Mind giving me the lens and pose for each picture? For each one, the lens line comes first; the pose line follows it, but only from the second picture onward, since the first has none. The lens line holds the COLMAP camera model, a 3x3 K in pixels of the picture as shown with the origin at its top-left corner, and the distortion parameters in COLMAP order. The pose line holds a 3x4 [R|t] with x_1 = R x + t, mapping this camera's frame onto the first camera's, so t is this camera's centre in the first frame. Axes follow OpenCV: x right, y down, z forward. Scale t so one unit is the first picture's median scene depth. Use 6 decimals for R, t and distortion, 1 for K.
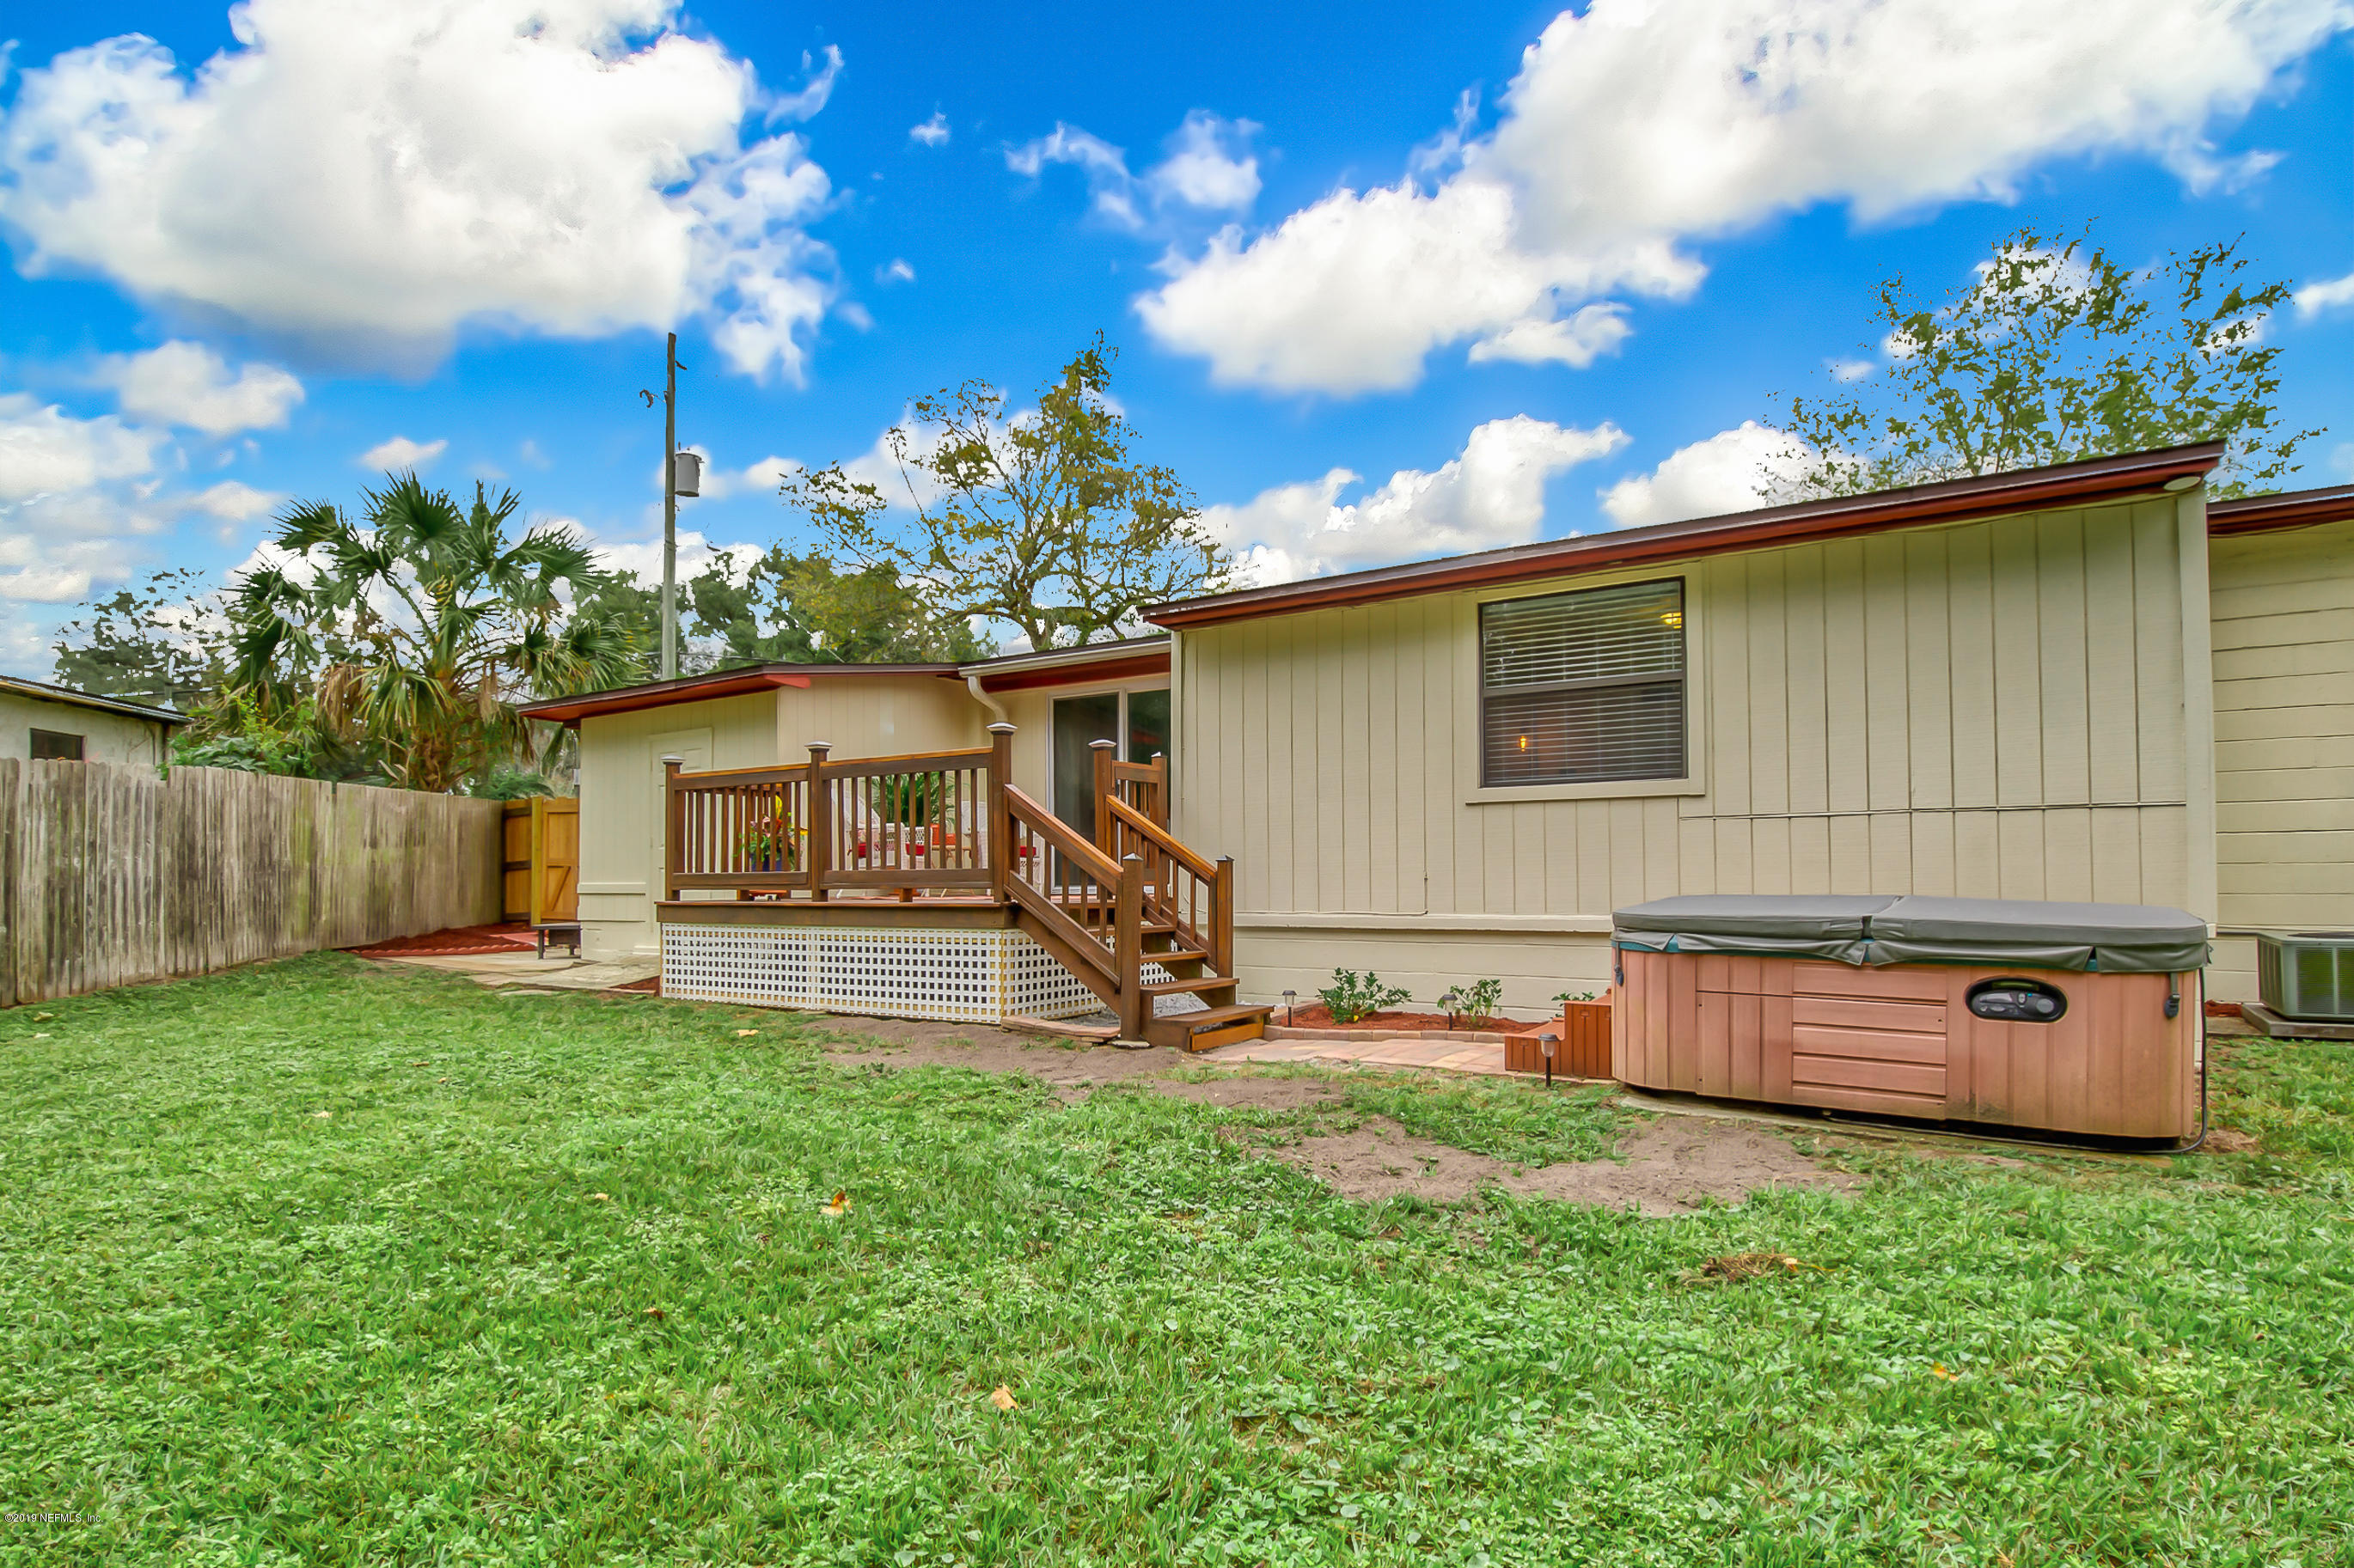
lens RADIAL K [[1086.8, 0, 1257.5], [0, 1086.8, 827.7], [0, 0, 1]] dist [0.000553, 0.000104]
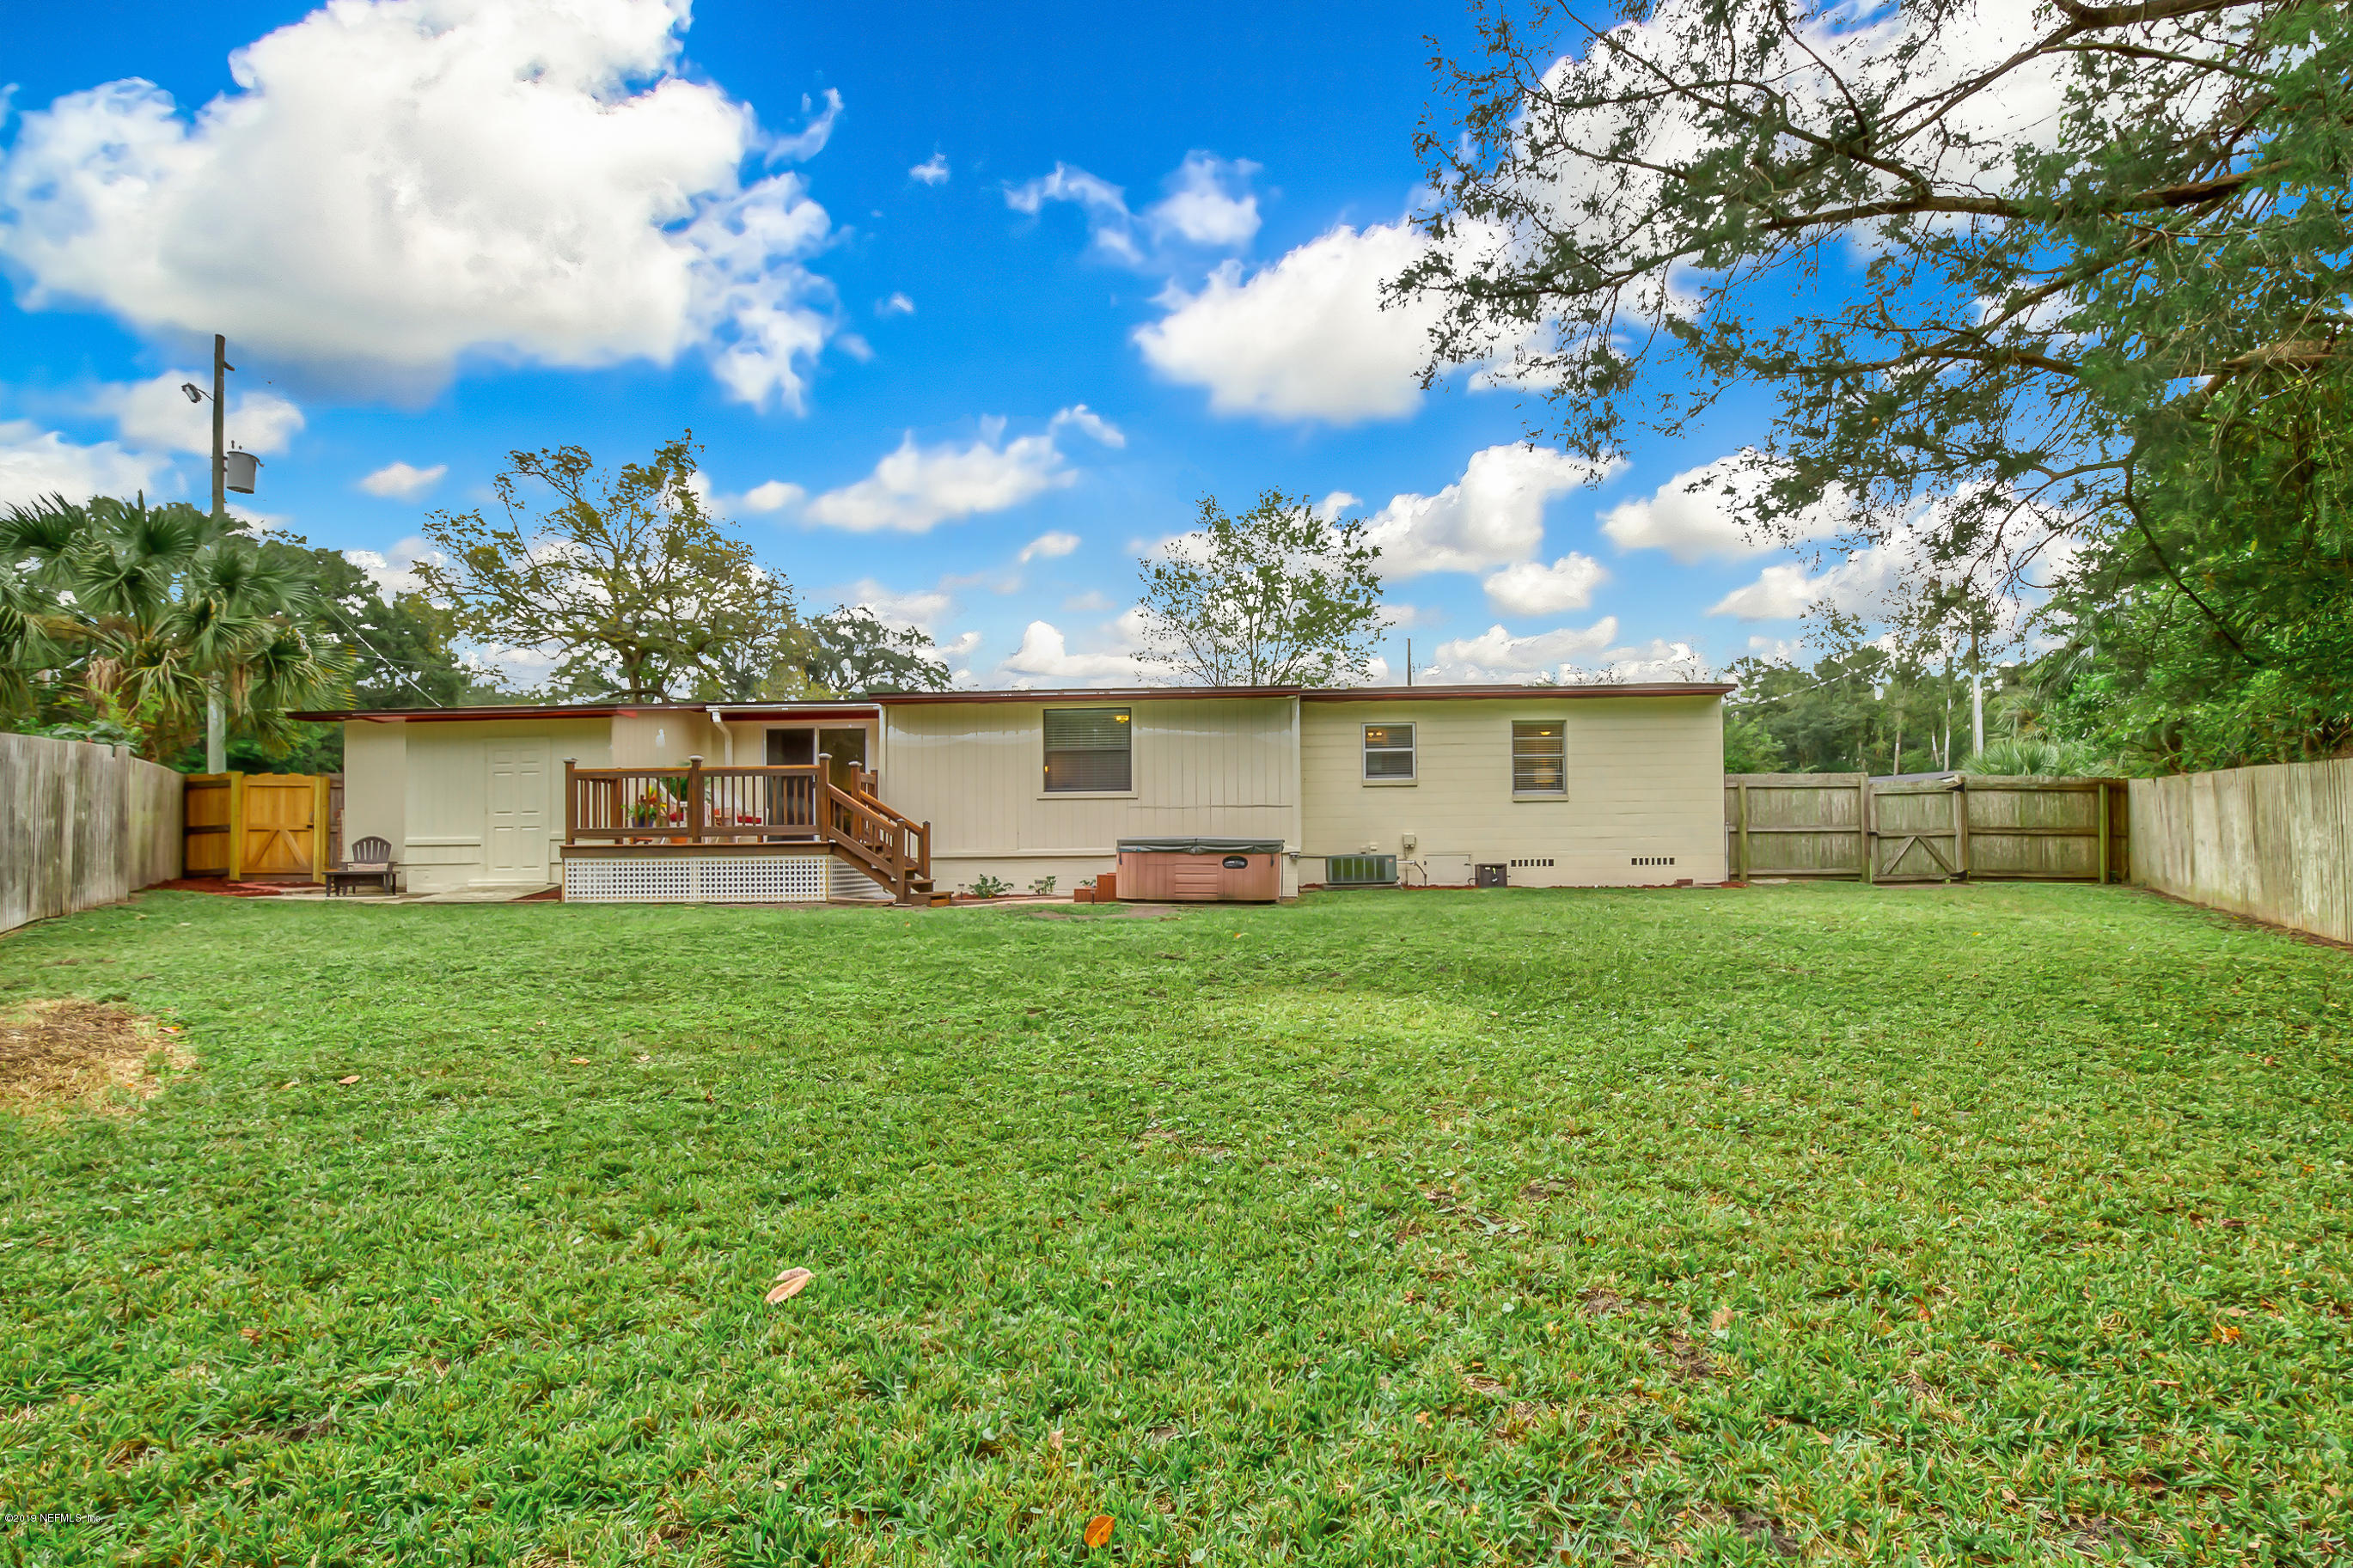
lens RADIAL K [[1157.8, 0, 1176.5], [0, 1157.8, 784.0], [0, 0, 1]] dist [0.000054, 0.000517]
pose [[0.877355, 0.031026, 0.478838, -0.679909], [-0.015437, 0.999216, -0.036458, 0.028512], [-0.479594, 0.024594, 0.877146, -1.183384]]
